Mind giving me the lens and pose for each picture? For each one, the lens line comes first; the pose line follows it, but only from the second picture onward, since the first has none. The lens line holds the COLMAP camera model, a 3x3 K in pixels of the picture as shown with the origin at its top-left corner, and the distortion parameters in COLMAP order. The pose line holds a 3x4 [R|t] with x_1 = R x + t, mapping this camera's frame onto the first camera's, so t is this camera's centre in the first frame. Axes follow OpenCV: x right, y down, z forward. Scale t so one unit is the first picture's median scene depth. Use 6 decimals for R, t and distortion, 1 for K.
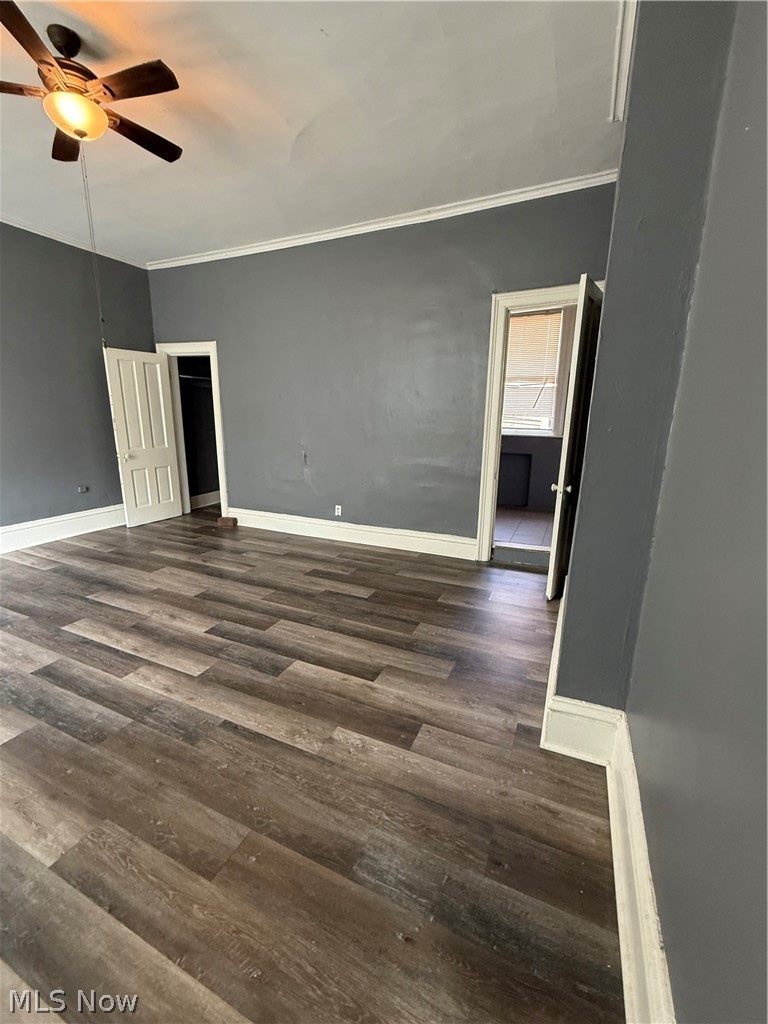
lens RADIAL K [[423.4, 0, 381.1], [0, 423.4, 509.6], [0, 0, 1]] dist [0.001072, 0.000129]
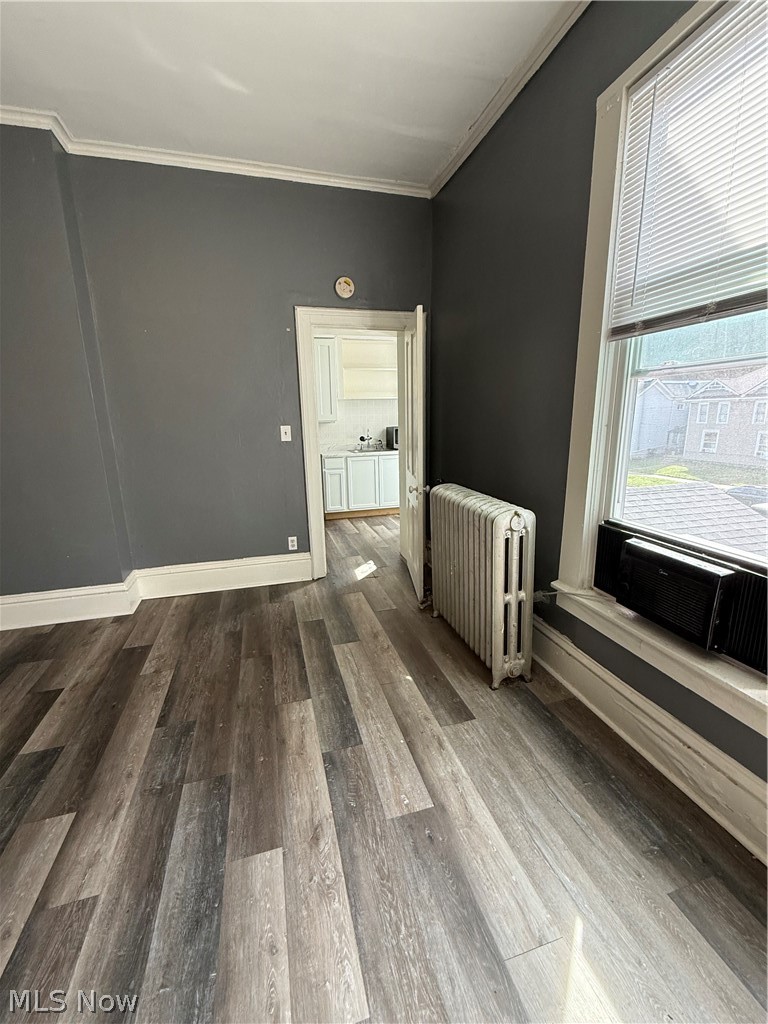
lens RADIAL K [[423.4, 0, 380.3], [0, 423.4, 509.8], [0, 0, 1]] dist [0.001072, 0.000129]
pose [[-0.647109, -0.162115, 0.744963, -0.997415], [0.185888, 0.914092, 0.360390, -0.177986], [-0.739389, 0.371691, -0.561382, 0.701972]]
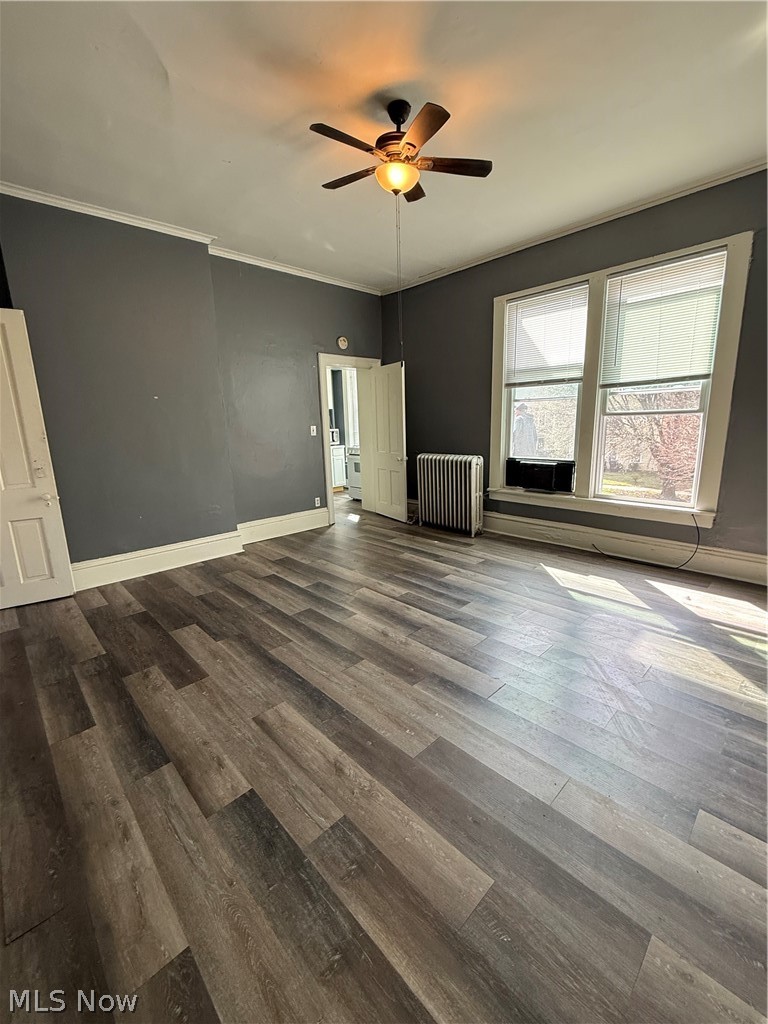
lens RADIAL K [[423.4, 0, 378.1], [0, 423.4, 510.8], [0, 0, 1]] dist [0.001072, 0.000129]
pose [[-0.926291, -0.060676, 0.371892, -0.885633], [0.104940, 0.906364, 0.409257, -0.426940], [-0.361901, 0.418118, -0.833190, 1.827789]]
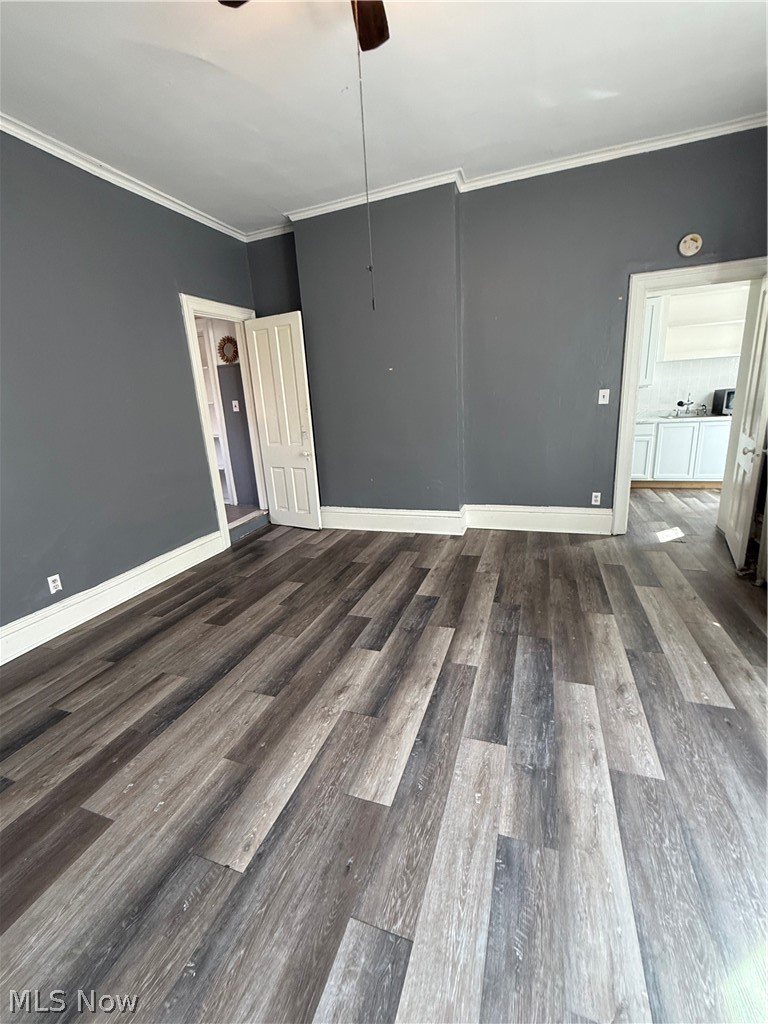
lens RADIAL K [[423.4, 0, 384.1], [0, 423.4, 509.1], [0, 0, 1]] dist [0.001072, 0.000129]
pose [[-0.084958, -0.254209, 0.963411, -1.199553], [0.280593, 0.921670, 0.267939, -0.216685], [-0.956060, 0.293090, -0.006974, 0.918122]]
